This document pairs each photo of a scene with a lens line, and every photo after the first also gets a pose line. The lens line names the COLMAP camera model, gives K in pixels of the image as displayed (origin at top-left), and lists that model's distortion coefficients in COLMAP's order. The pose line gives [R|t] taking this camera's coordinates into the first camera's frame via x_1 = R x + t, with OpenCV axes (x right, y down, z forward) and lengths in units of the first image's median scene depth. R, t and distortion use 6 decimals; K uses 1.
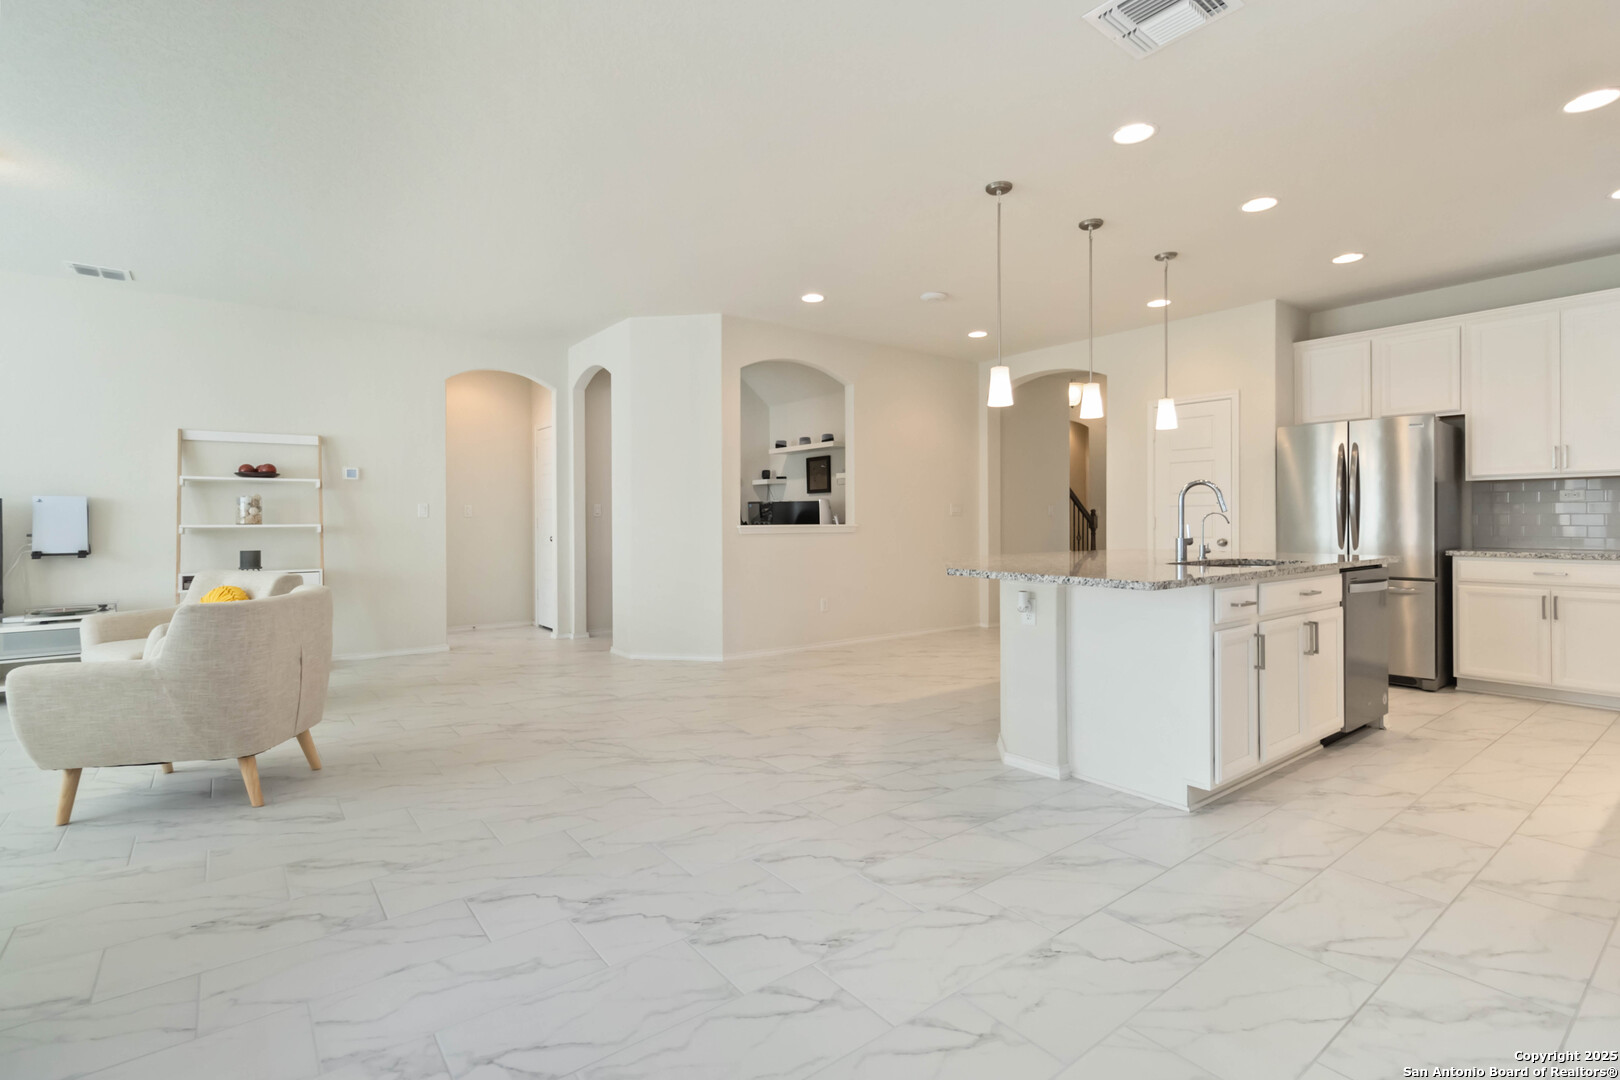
lens RADIAL K [[764.6, 0, 808.0], [0, 764.6, 522.4], [0, 0, 1]] dist [0.000091, 0.001058]
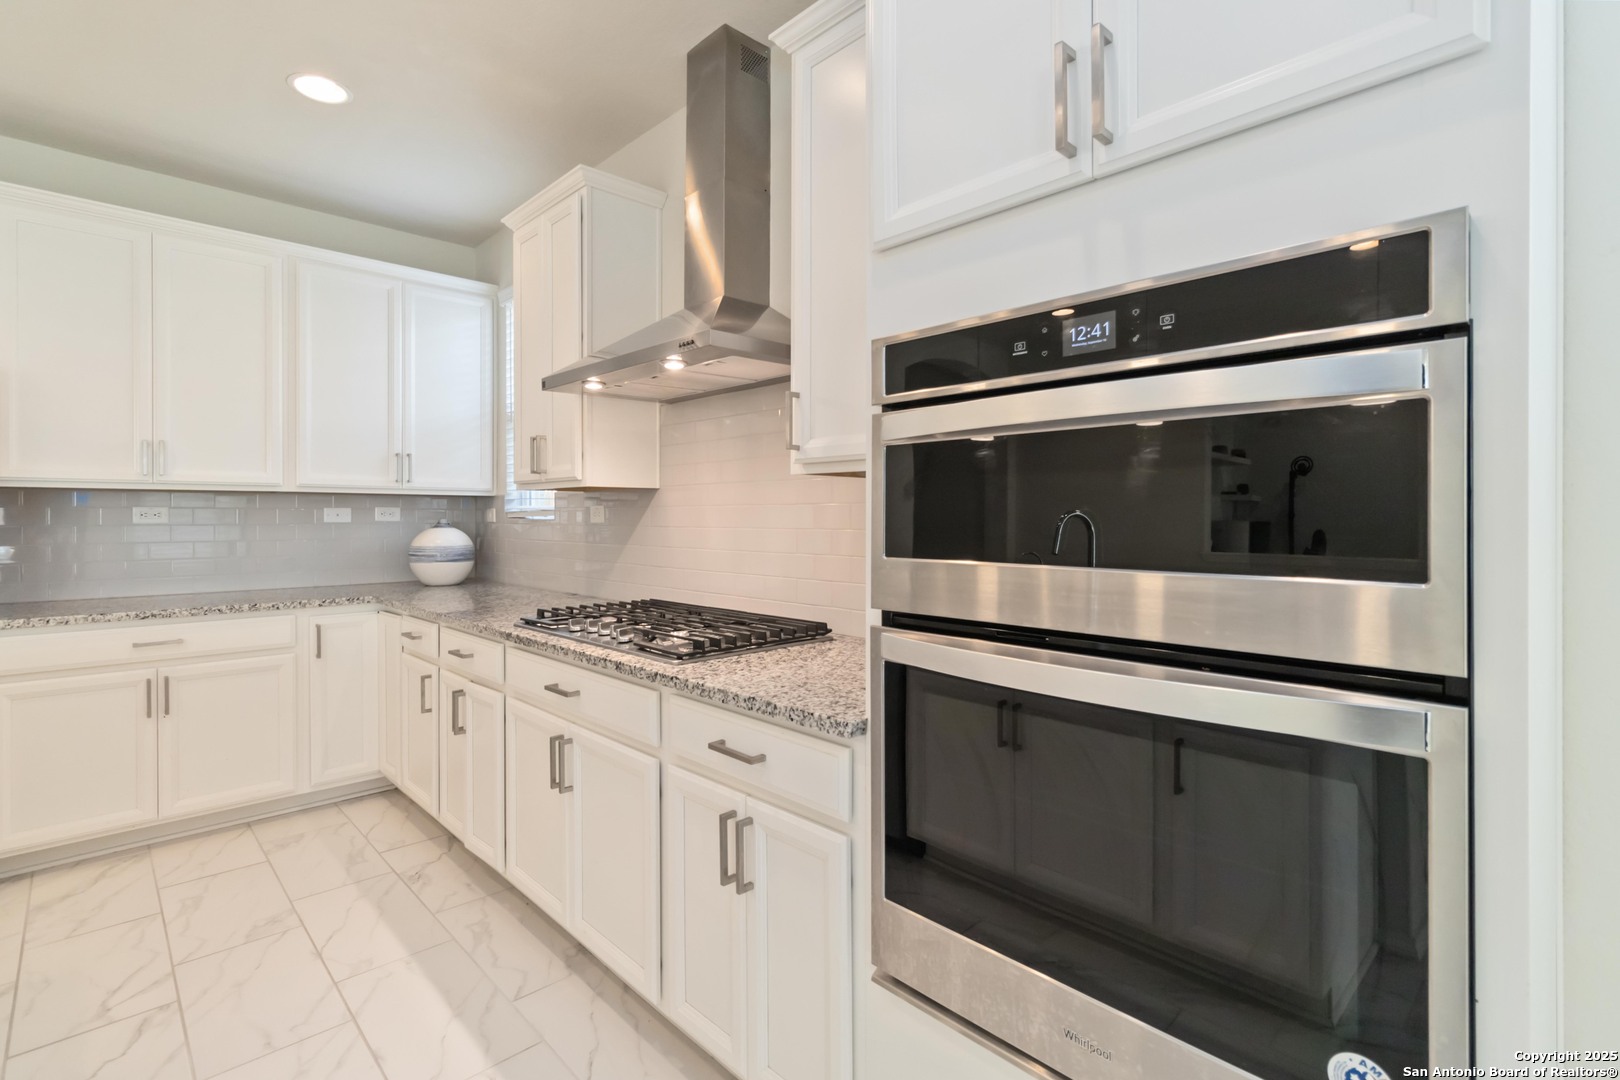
lens RADIAL K [[764.6, 0, 834.3], [0, 764.6, 515.3], [0, 0, 1]] dist [0.000091, 0.001058]
pose [[-0.116525, 0.003852, 0.993180, 0.267730], [0.002267, 0.999991, -0.003613, -0.032643], [-0.993185, 0.001831, -0.116533, 0.497870]]
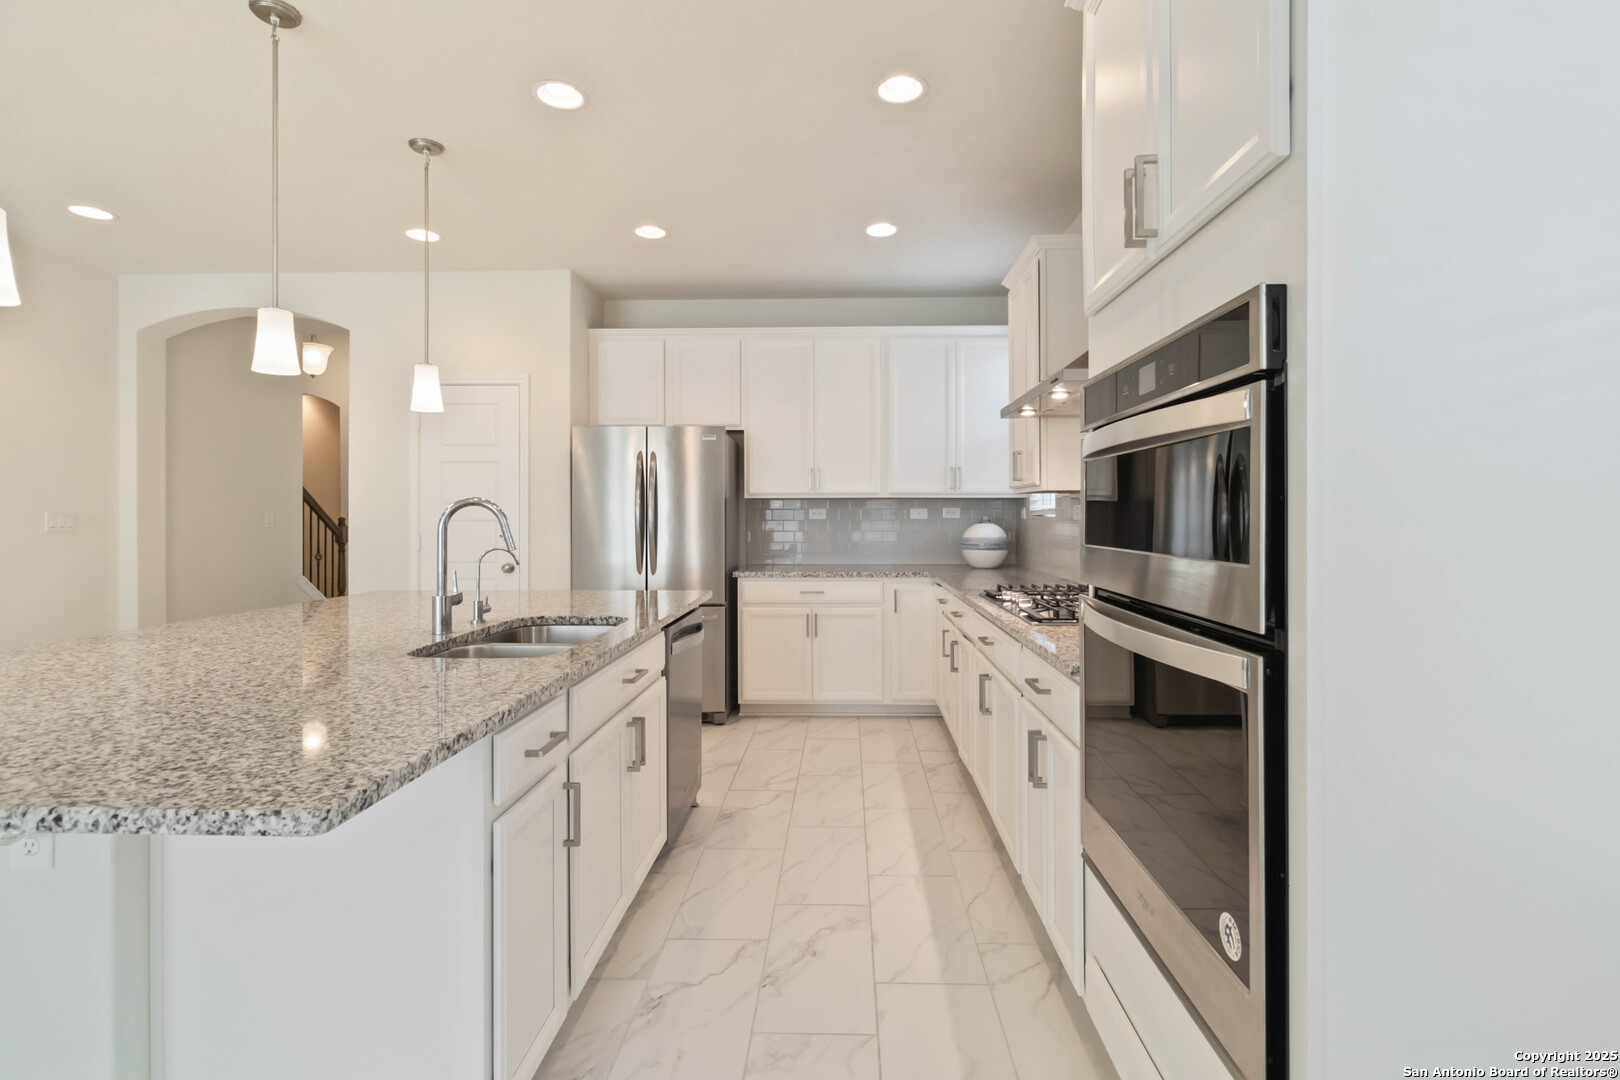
lens RADIAL K [[764.6, 0, 825.4], [0, 764.6, 514.5], [0, 0, 1]] dist [0.000091, 0.001058]
pose [[0.628953, 0.002427, 0.777440, 0.176200], [0.000497, 0.999994, -0.003524, -0.031942], [-0.777443, 0.002603, 0.628948, 0.326344]]
